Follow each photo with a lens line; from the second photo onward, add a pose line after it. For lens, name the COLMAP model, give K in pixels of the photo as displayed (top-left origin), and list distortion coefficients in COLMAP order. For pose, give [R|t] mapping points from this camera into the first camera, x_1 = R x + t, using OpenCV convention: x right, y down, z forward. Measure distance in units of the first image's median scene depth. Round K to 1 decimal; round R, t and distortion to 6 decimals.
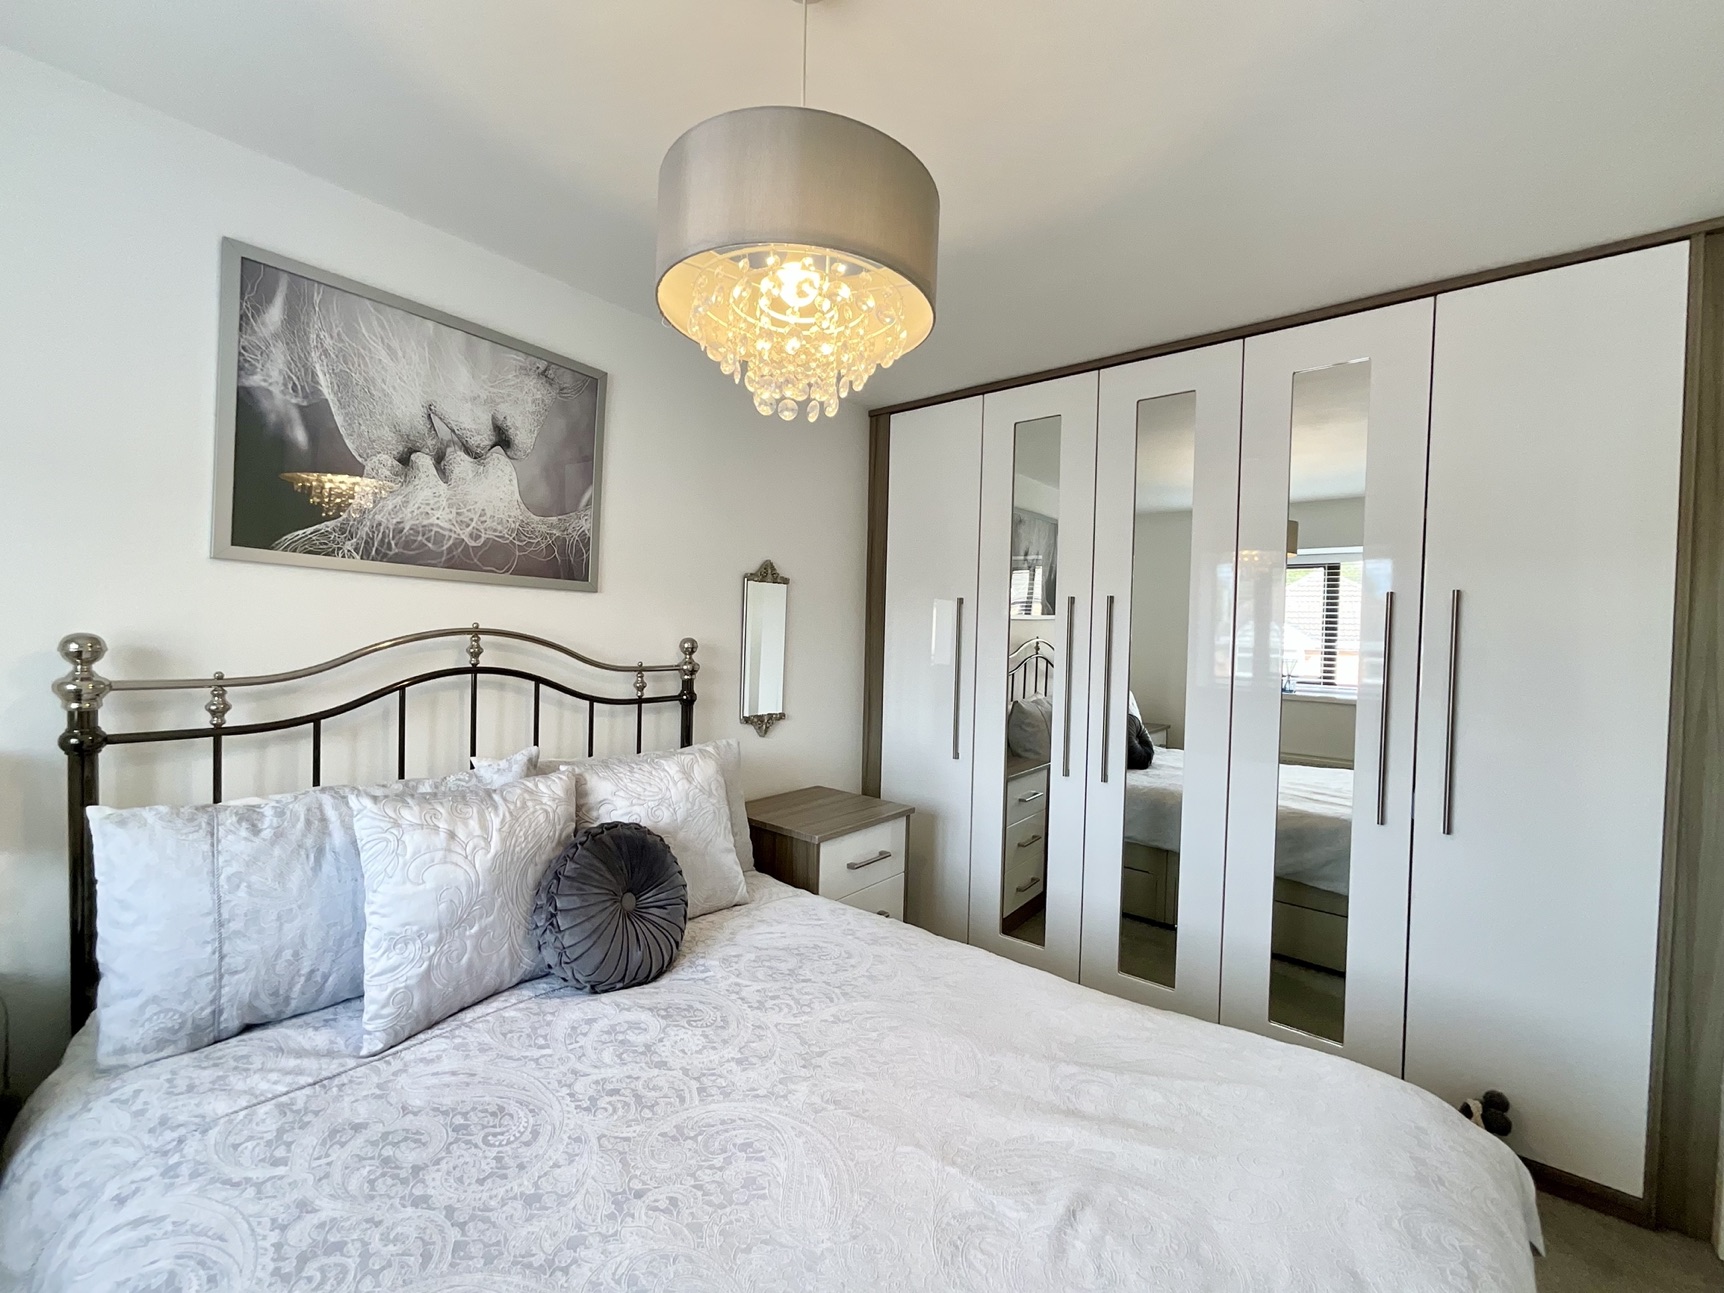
lens RADIAL K [[701.3, 0, 859.0], [0, 701.3, 646.1], [0, 0, 1]] dist [0.003685, 0.000461]
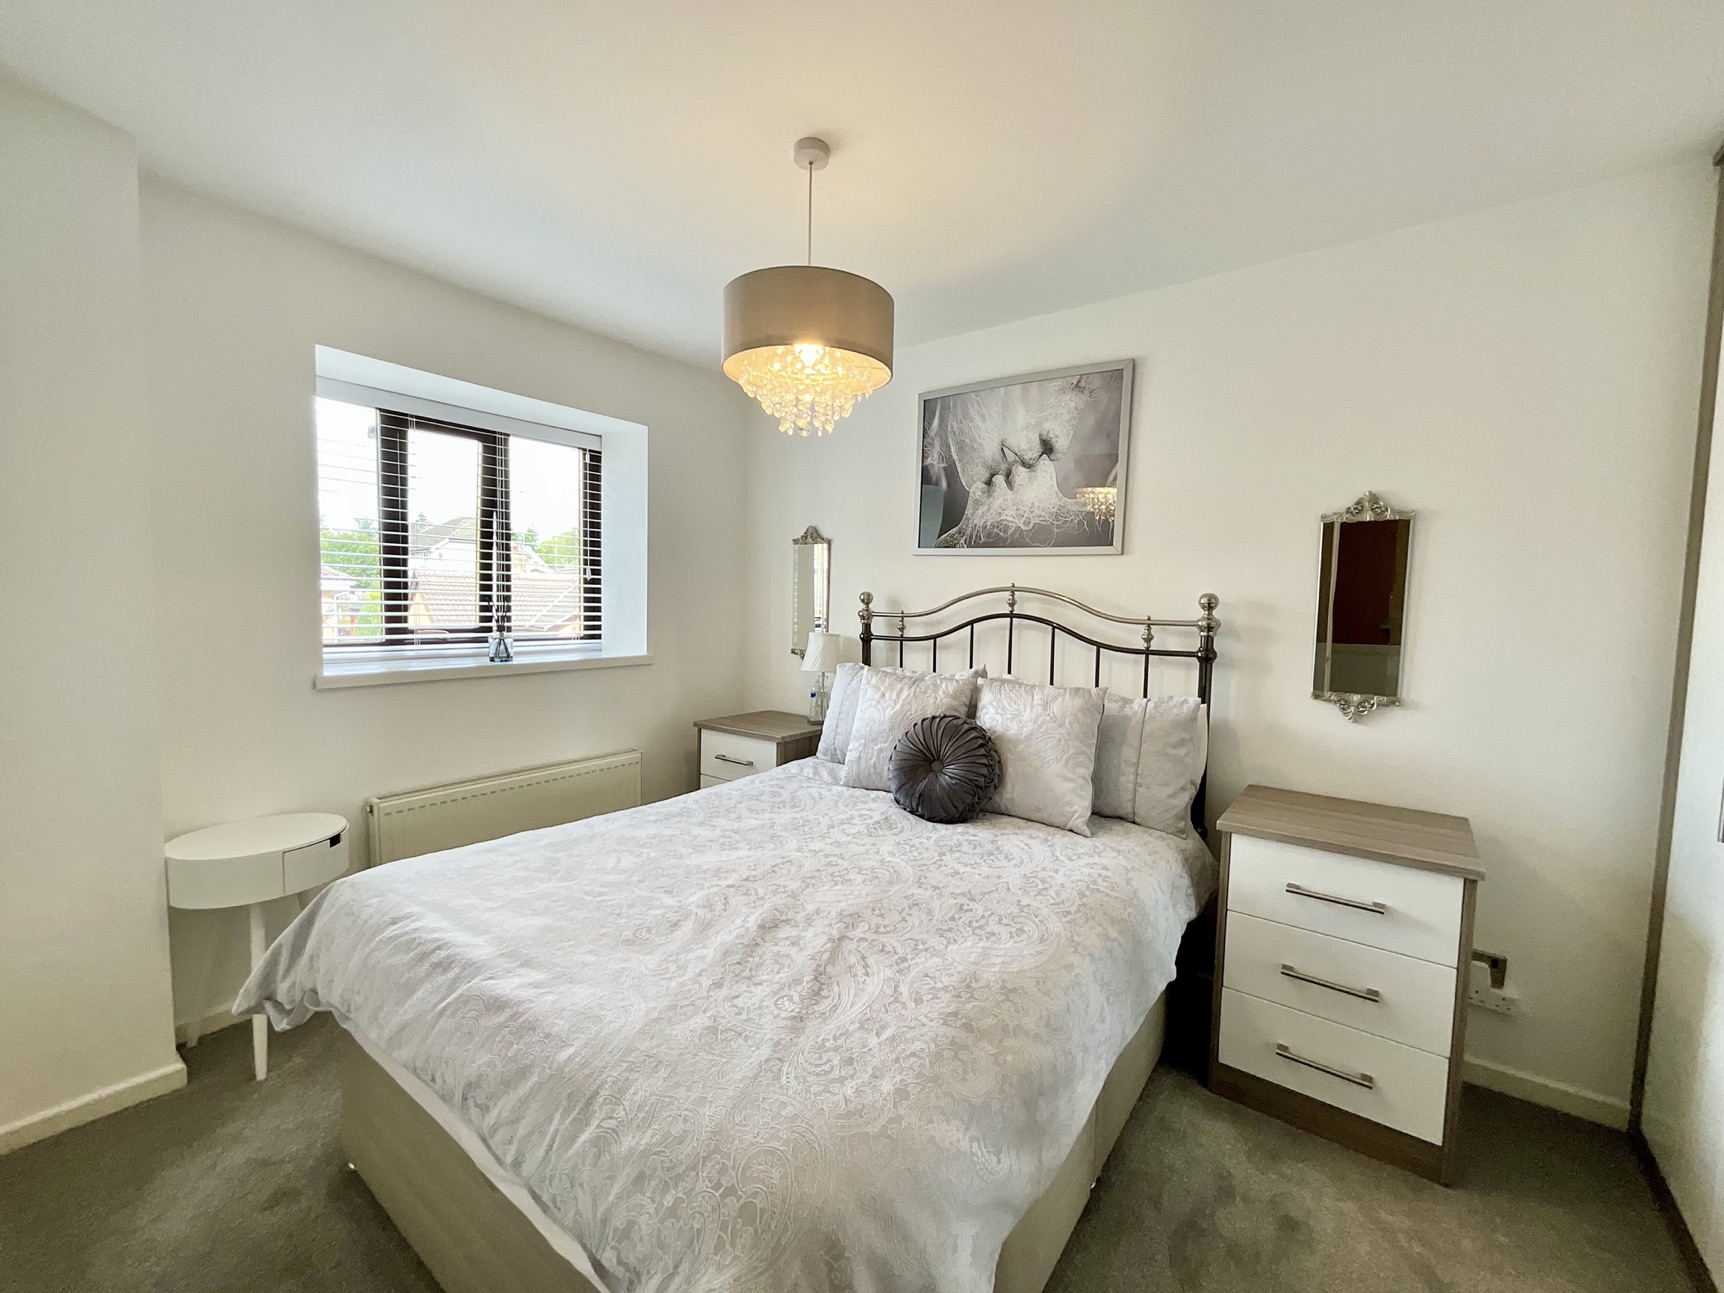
lens RADIAL K [[701.3, 0, 859.0], [0, 701.3, 646.1], [0, 0, 1]] dist [0.003685, 0.000461]
pose [[0.035435, 0.044005, -0.998403, 0.977453], [-0.034461, 0.998490, 0.042785, 0.050019], [0.998778, 0.032890, 0.036898, 0.676716]]
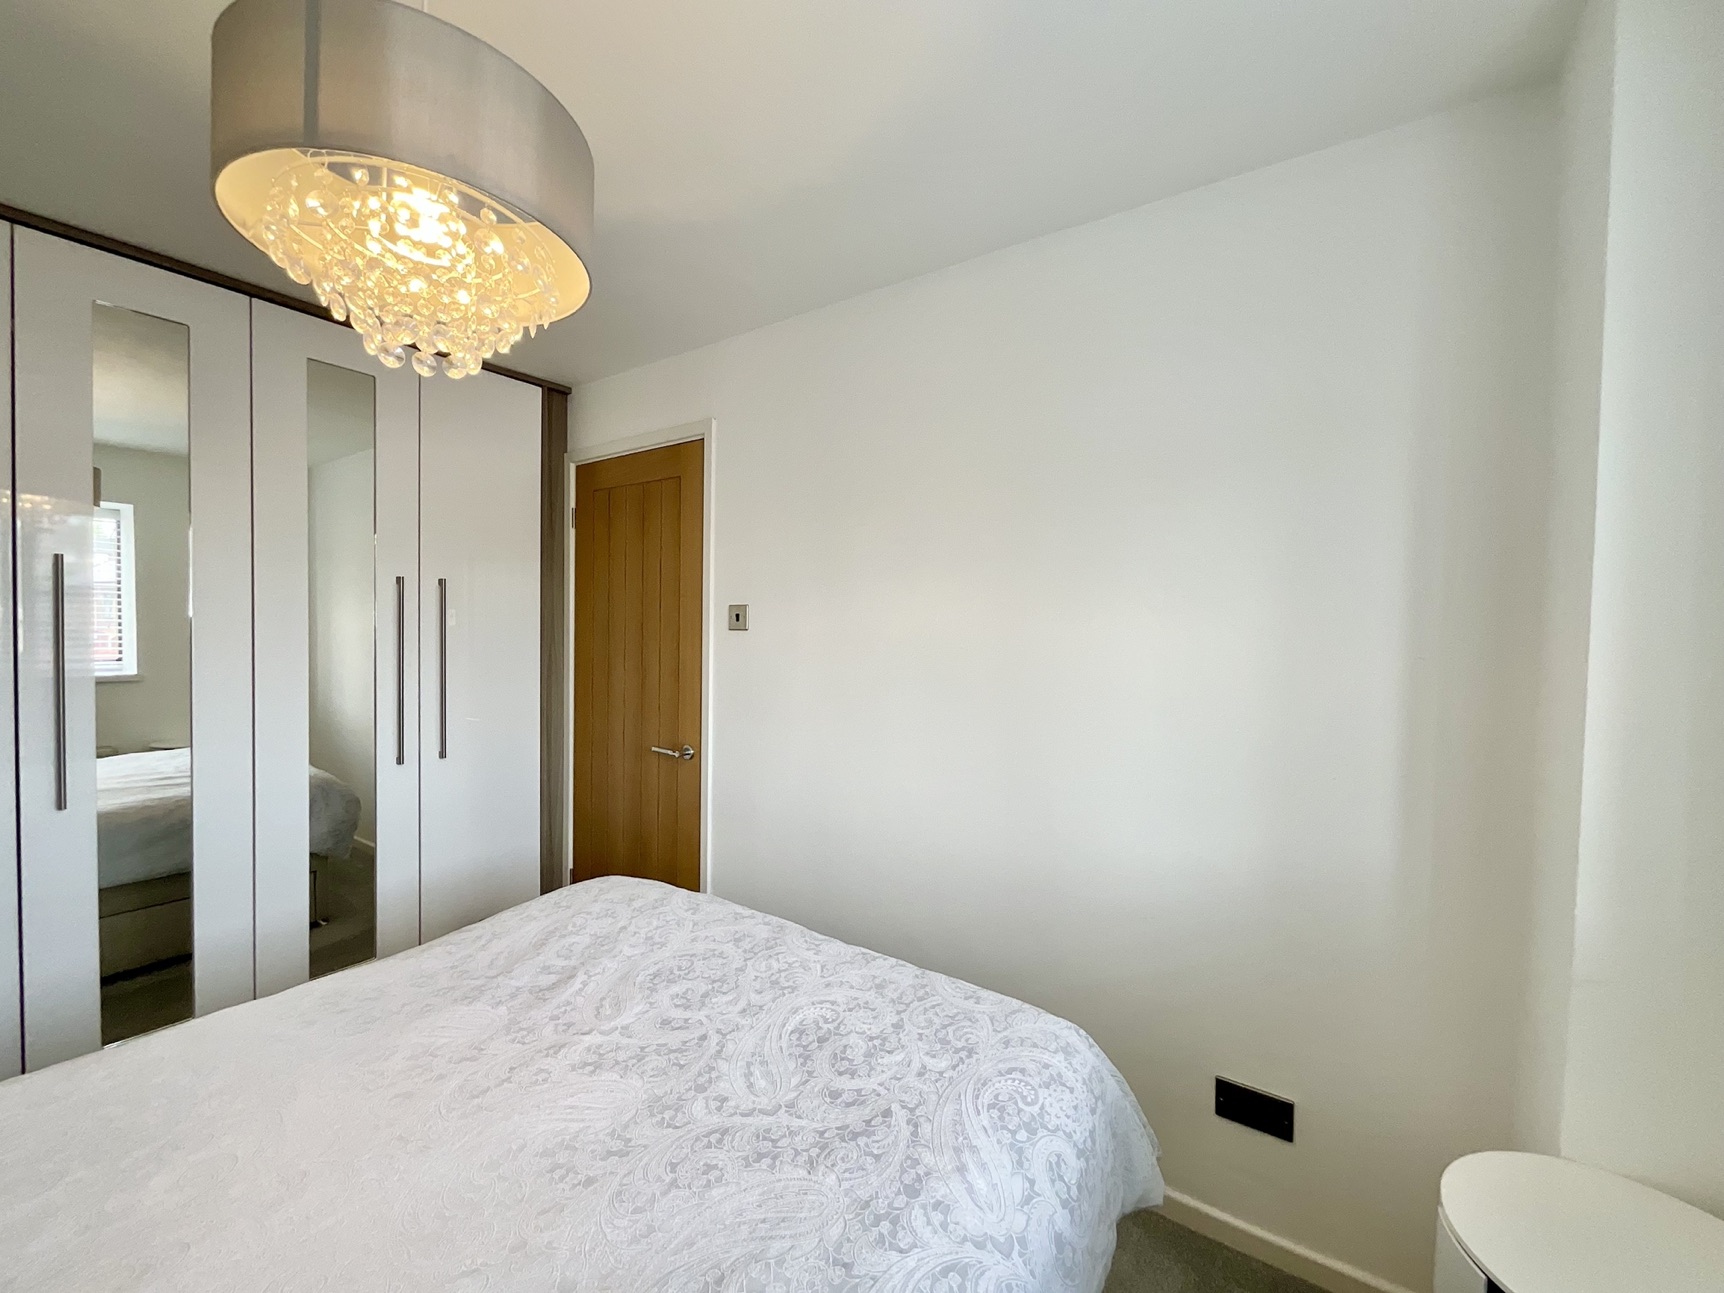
lens RADIAL K [[651.5, 0, 816.3], [0, 651.5, 648.6], [0, 0, 1]] dist [0.000612, 0.000058]
pose [[-0.043599, -0.049409, 0.997827, -0.402533], [0.017072, 0.998594, 0.050193, 0.000449], [-0.998903, 0.019223, -0.042694, 0.380311]]
